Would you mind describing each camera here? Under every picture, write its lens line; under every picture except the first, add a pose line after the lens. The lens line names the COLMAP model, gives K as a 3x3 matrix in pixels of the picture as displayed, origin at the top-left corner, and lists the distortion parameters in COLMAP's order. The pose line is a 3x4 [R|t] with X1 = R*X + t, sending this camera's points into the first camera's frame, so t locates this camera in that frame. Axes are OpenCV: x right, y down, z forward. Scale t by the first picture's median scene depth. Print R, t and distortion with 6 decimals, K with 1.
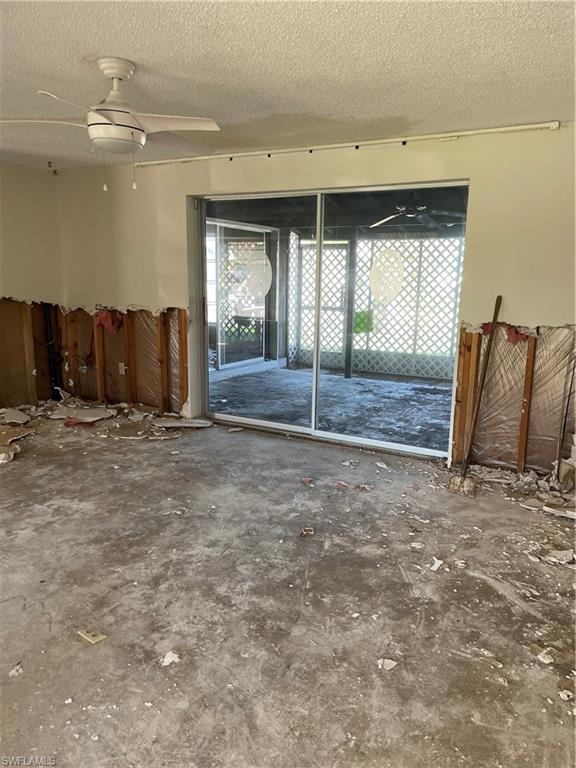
lens RADIAL K [[582.5, 0, 295.2], [0, 582.5, 391.2], [0, 0, 1]] dist [0.094924, -0.130808]
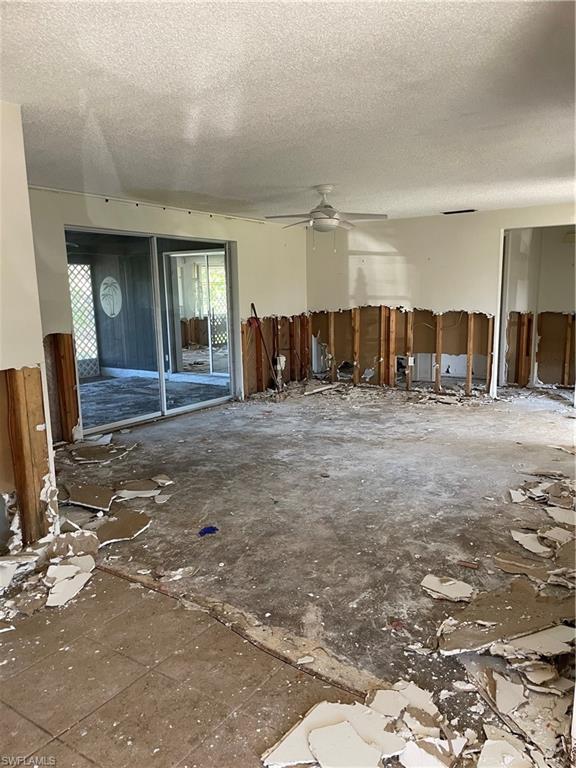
lens RADIAL K [[582.5, 0, 295.2], [0, 582.5, 391.2], [0, 0, 1]] dist [0.094924, -0.130808]
pose [[0.072606, -0.185628, 0.979934, -1.324334], [0.217914, 0.961741, 0.166036, -0.143468], [-0.973263, 0.201487, 0.110279, 0.582615]]
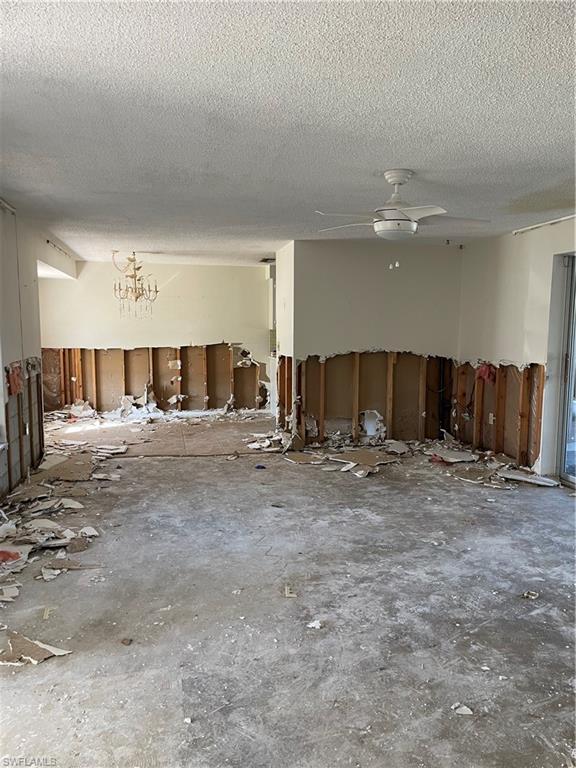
lens RADIAL K [[582.5, 0, 295.2], [0, 582.5, 391.2], [0, 0, 1]] dist [0.094924, -0.130808]
pose [[0.670393, 0.073233, -0.738383, 0.307266], [-0.143647, 0.989101, -0.032321, -0.002778], [0.727969, 0.127735, 0.673606, 0.015216]]
